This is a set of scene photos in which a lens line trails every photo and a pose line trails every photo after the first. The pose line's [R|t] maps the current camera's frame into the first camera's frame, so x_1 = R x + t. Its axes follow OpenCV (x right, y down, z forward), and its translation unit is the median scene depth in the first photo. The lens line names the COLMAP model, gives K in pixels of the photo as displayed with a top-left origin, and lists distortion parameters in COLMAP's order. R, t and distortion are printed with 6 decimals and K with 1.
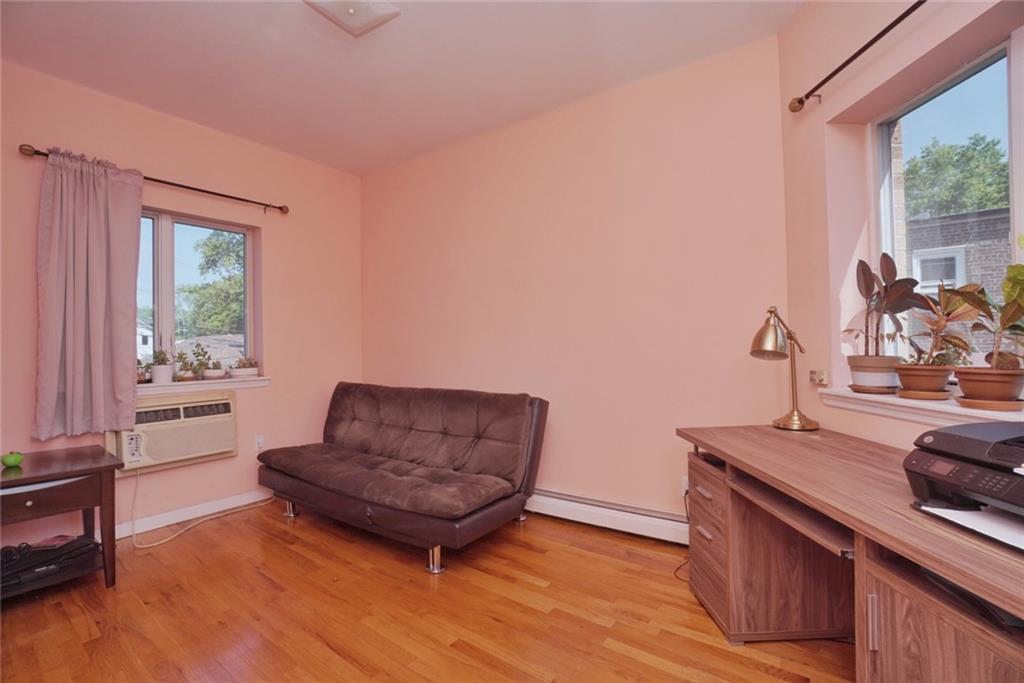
lens RADIAL K [[449.9, 0, 503.5], [0, 449.9, 344.5], [0, 0, 1]] dist [-0.065003, 0.023312]
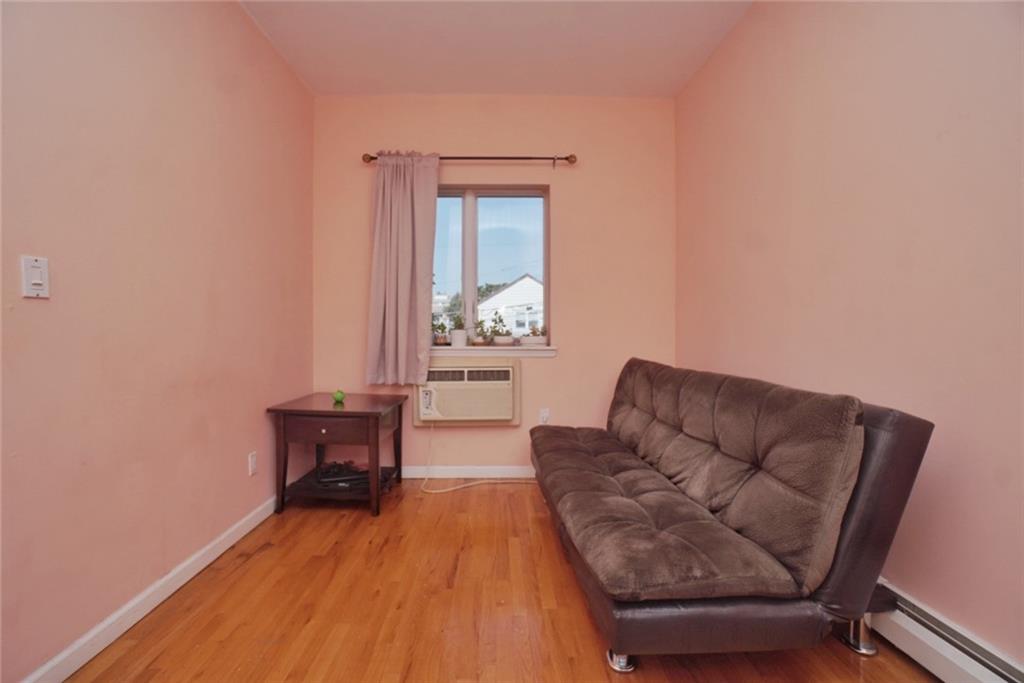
lens RADIAL K [[449.9, 0, 503.5], [0, 449.9, 344.5], [0, 0, 1]] dist [-0.065003, 0.023312]
pose [[0.614596, 0.036897, -0.787978, 0.171271], [-0.009344, 0.999176, 0.039498, 0.039803], [0.788786, -0.016912, 0.614435, 0.424115]]
